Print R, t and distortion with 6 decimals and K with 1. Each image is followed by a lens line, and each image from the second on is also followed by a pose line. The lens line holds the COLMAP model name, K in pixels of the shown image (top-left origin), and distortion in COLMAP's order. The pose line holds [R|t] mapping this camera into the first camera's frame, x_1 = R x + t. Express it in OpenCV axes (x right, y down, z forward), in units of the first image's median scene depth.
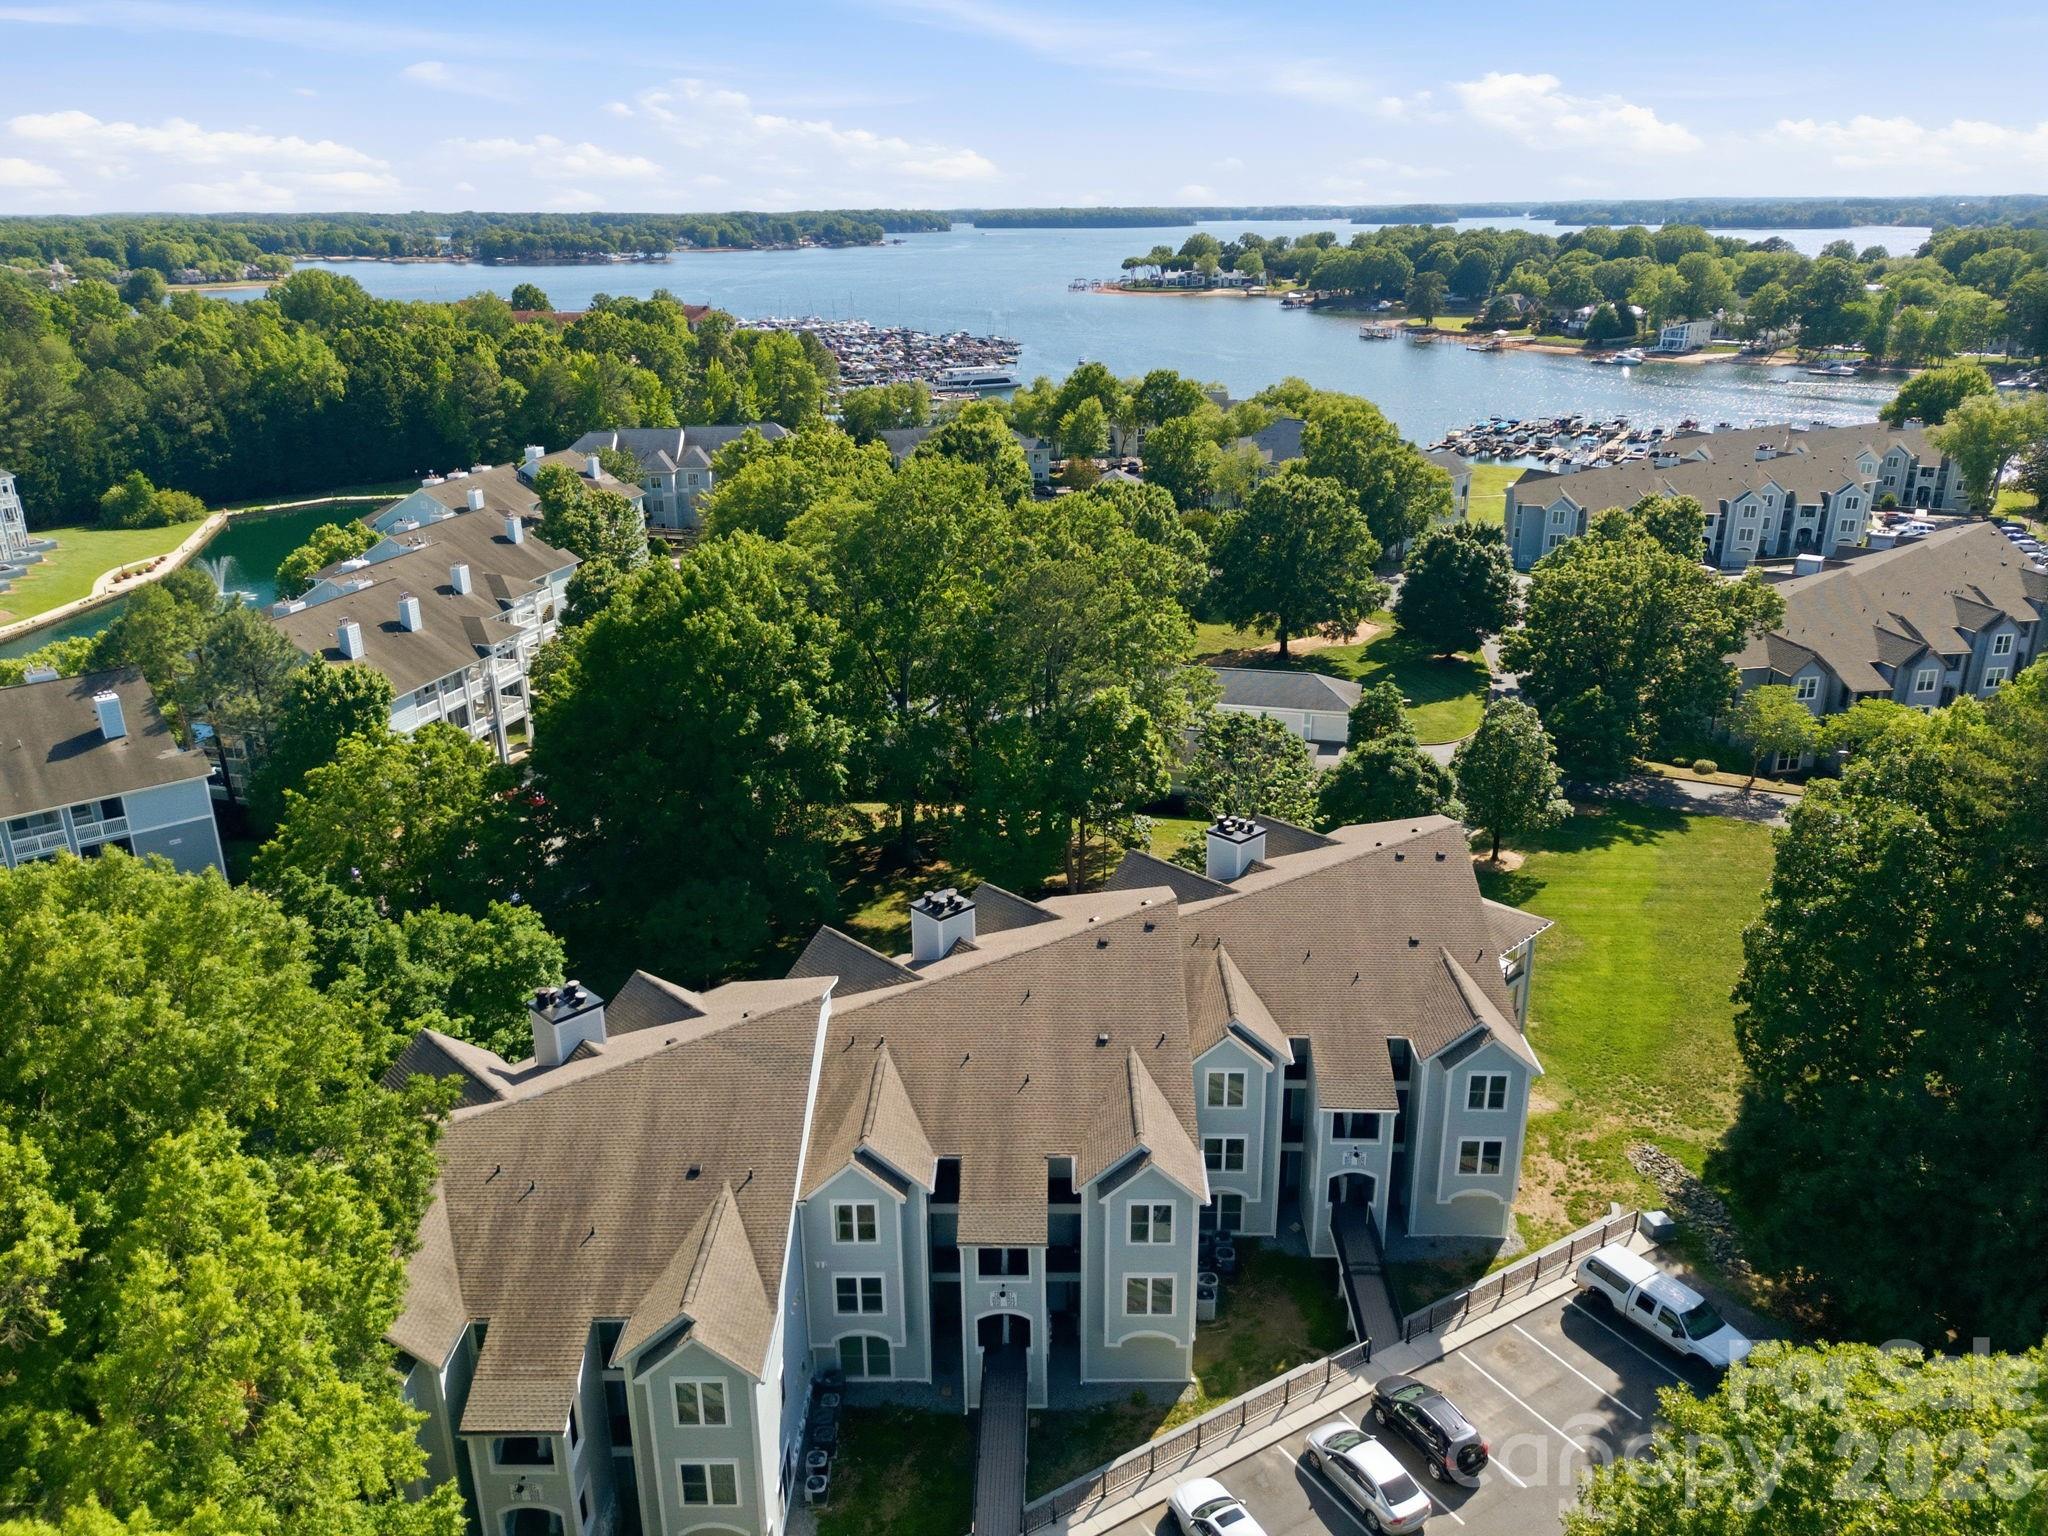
lens RADIAL K [[1492.0, 0, 1028.6], [0, 1492.0, 767.5], [0, 0, 1]] dist [0.079497, -0.087133]
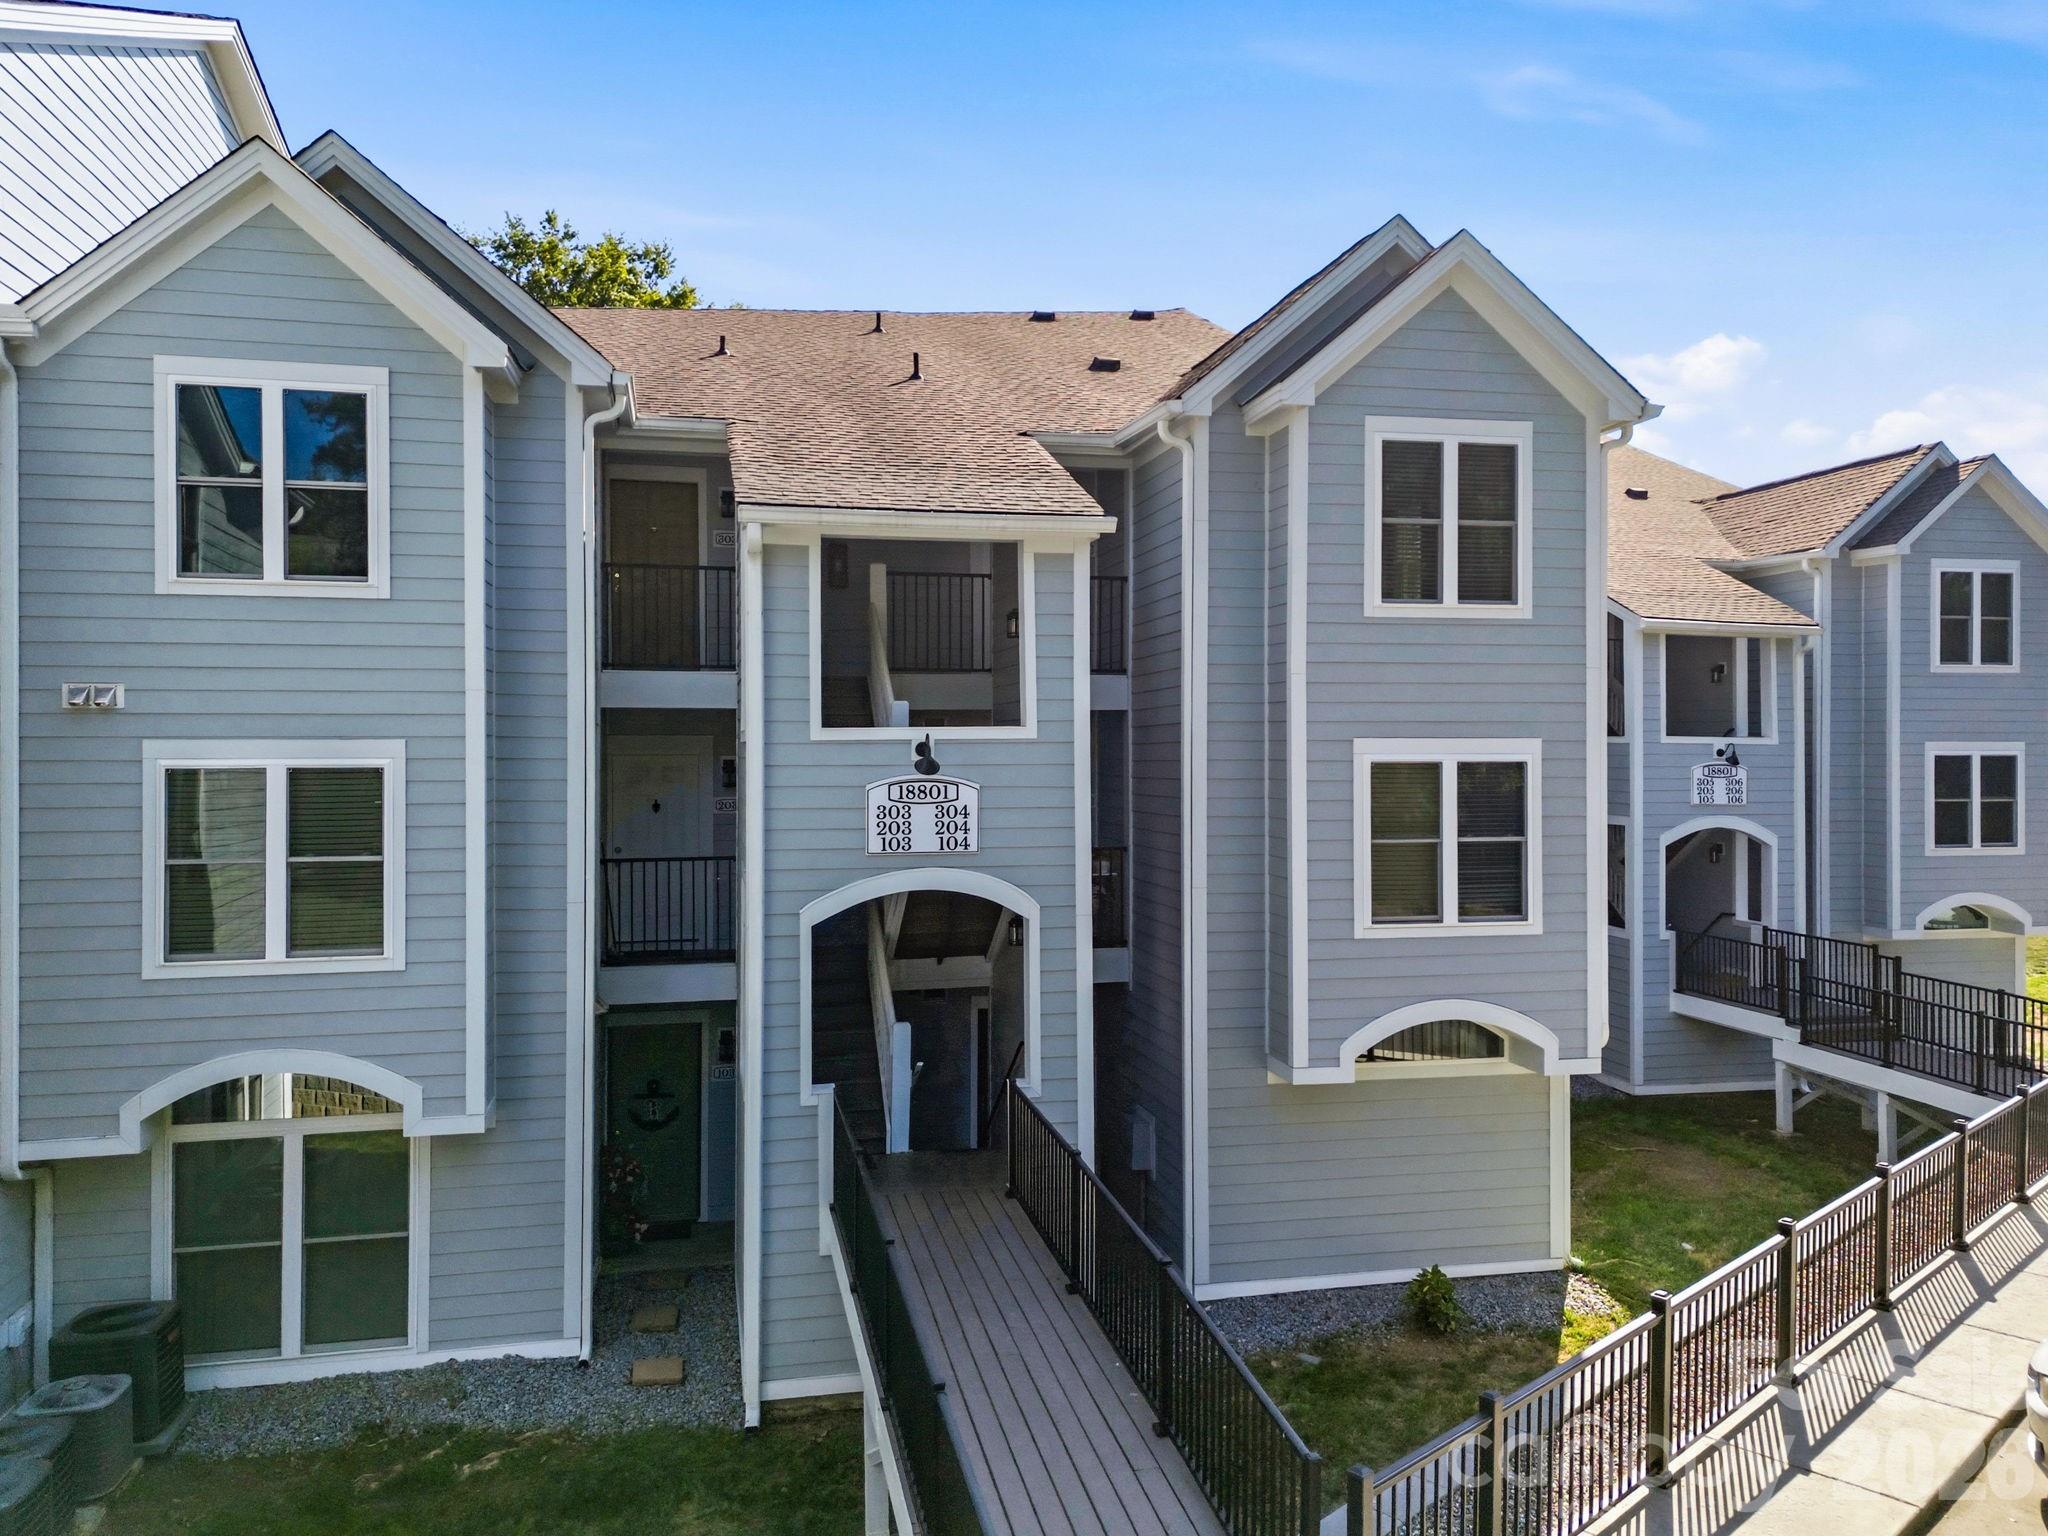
lens RADIAL K [[1492.0, 0, 1028.6], [0, 1492.0, 767.5], [0, 0, 1]] dist [0.079497, -0.087133]
pose [[0.973617, 0.008428, 0.228032, -0.054109], [0.071743, 0.937335, -0.340962, 0.422026], [-0.216616, 0.348326, 0.912001, 0.761578]]
